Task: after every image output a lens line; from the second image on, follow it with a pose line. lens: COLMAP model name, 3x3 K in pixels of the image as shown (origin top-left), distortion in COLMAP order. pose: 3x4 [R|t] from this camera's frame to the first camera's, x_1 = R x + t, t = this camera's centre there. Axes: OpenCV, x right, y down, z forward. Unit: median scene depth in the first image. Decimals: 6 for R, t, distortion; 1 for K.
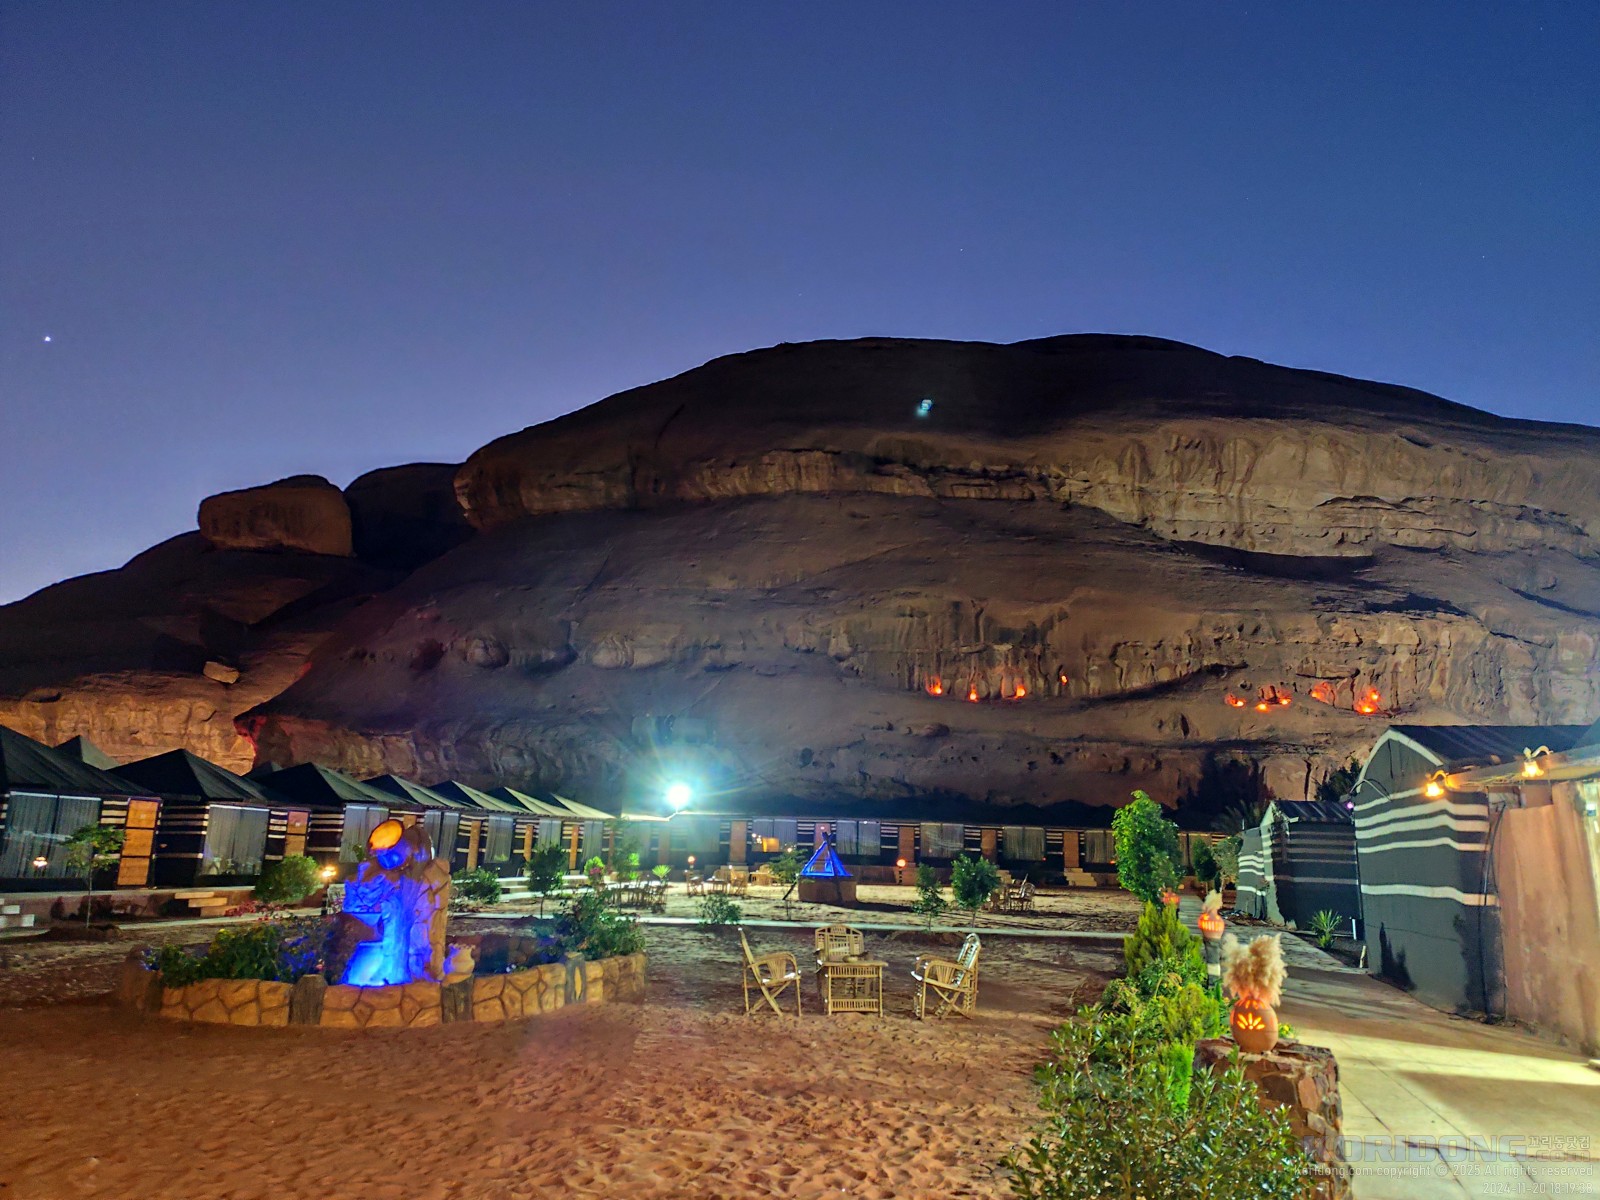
lens RADIAL K [[1055.9, 0, 800.0], [0, 1055.9, 600.0], [0, 0, 1]] dist [0.030810, -0.000156]
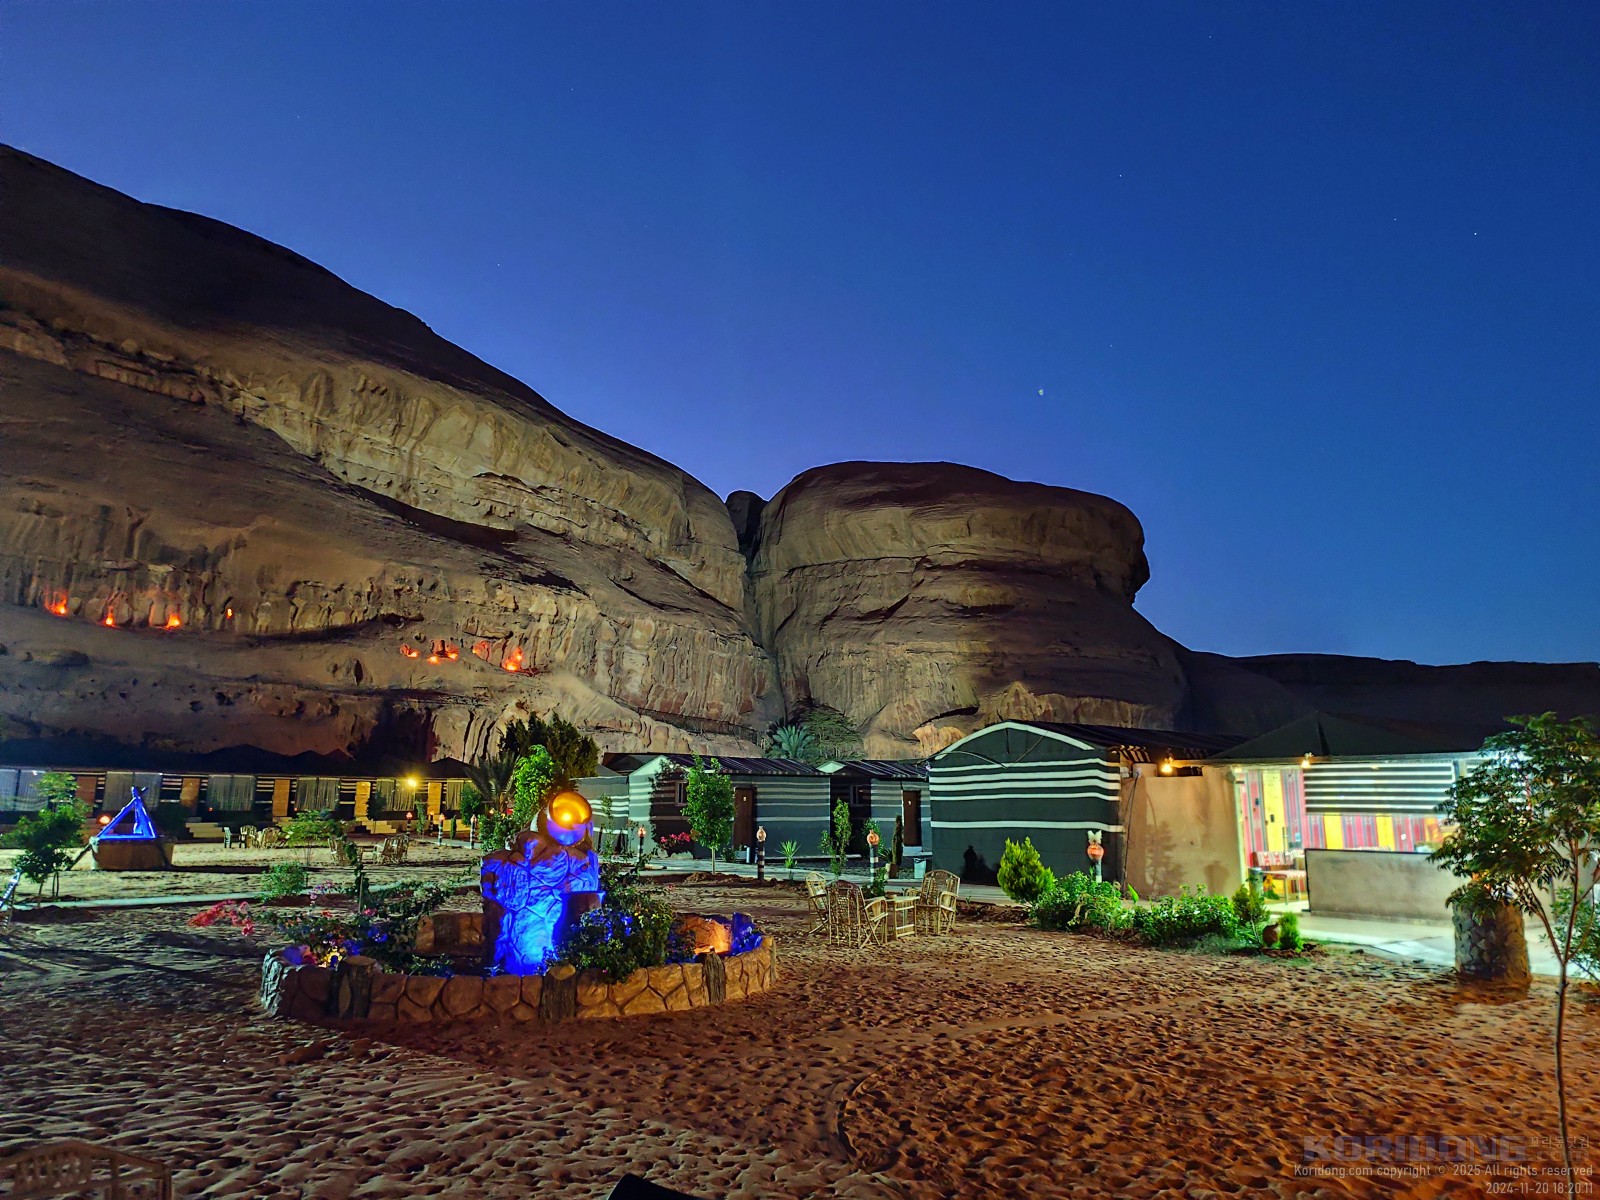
lens RADIAL K [[1055.9, 0, 800.0], [0, 1055.9, 600.0], [0, 0, 1]] dist [0.030810, -0.000156]
pose [[0.654964, 0.118967, 0.746237, -0.113220], [-0.158598, 0.987176, -0.018178, 0.003377], [-0.738830, -0.106445, 0.665432, 0.031079]]
